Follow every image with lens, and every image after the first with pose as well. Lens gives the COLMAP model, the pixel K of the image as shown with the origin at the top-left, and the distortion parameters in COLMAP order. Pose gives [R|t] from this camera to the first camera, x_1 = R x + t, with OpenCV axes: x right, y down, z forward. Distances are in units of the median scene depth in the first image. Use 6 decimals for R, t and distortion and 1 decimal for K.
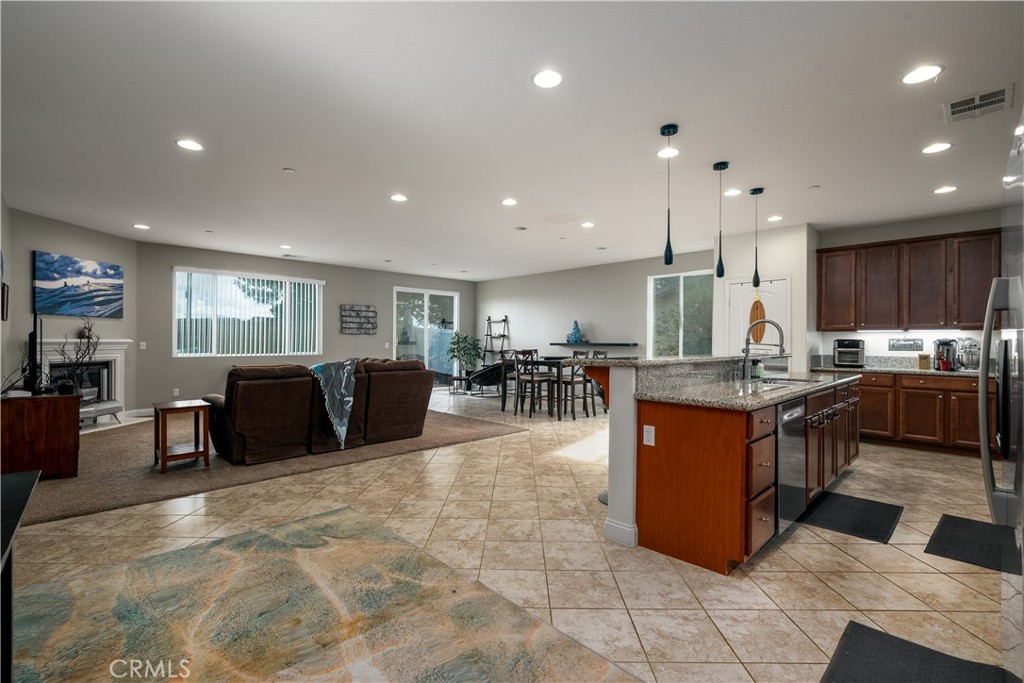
lens RADIAL K [[457.0, 0, 512.0], [0, 457.0, 341.5], [0, 0, 1]] dist [-0.002583, -0.000057]
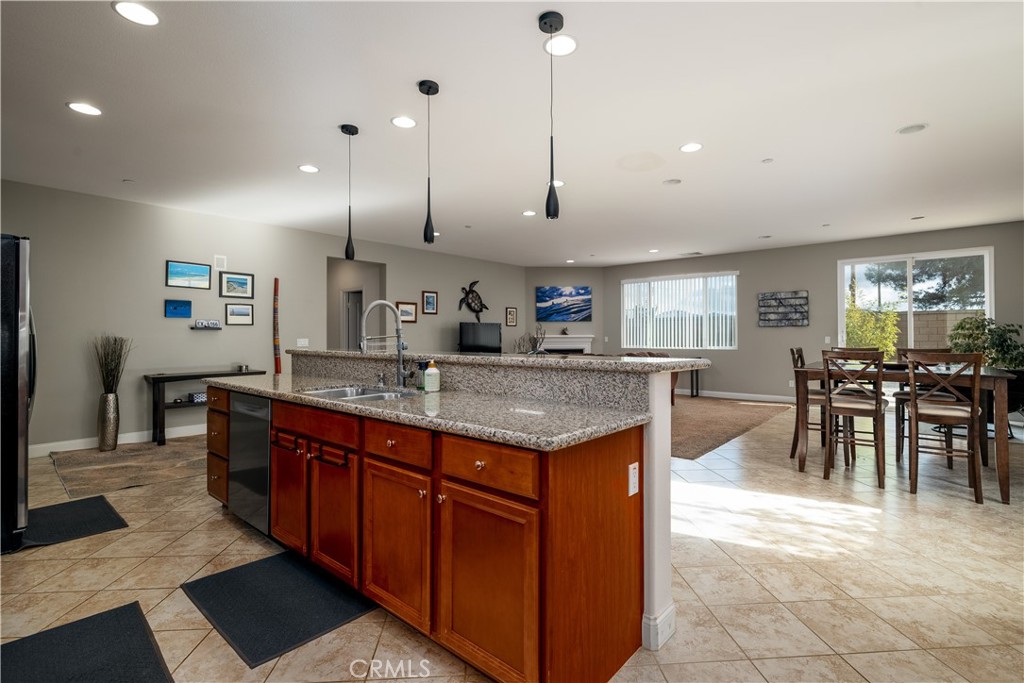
lens RADIAL K [[477.6, 0, 515.8], [0, 477.6, 333.5], [0, 0, 1]] dist [-0.000618, 0.000372]
pose [[0.086000, -0.009423, -0.996251, 0.820310], [0.003674, 0.999951, -0.009141, 0.004703], [0.996288, -0.002874, 0.086030, 0.726294]]
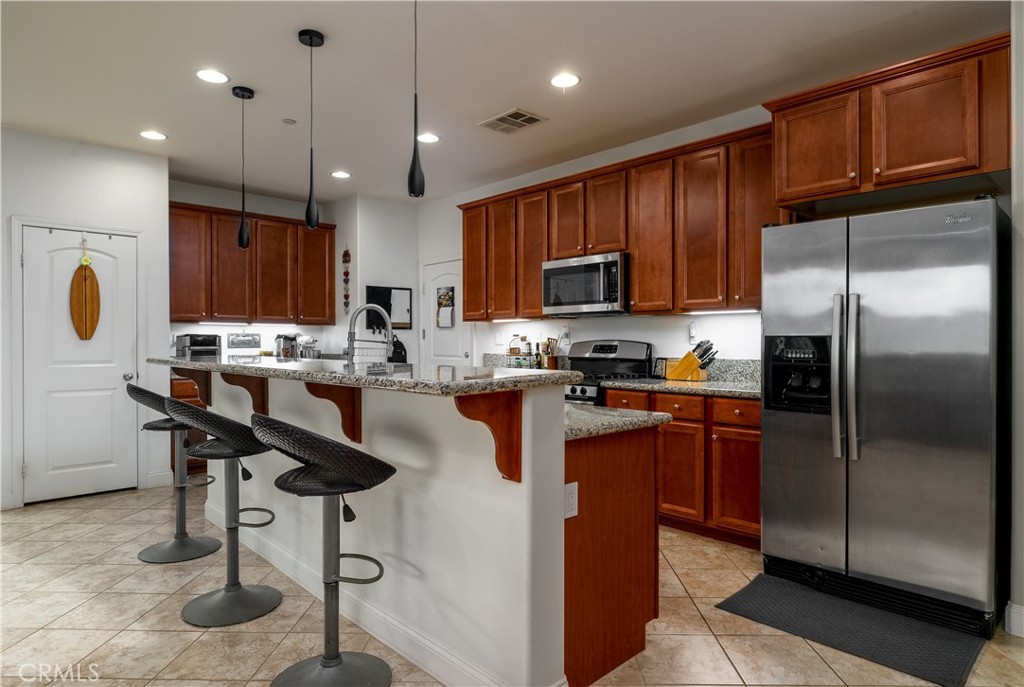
lens RADIAL K [[592.7, 0, 510.5], [0, 592.7, 342.1], [0, 0, 1]] dist [0.003204, -0.000056]
pose [[0.012217, -0.008743, 0.999887, -0.207702], [0.001069, 0.999961, 0.008731, 0.000268], [-0.999925, 0.000962, 0.012226, 0.498543]]
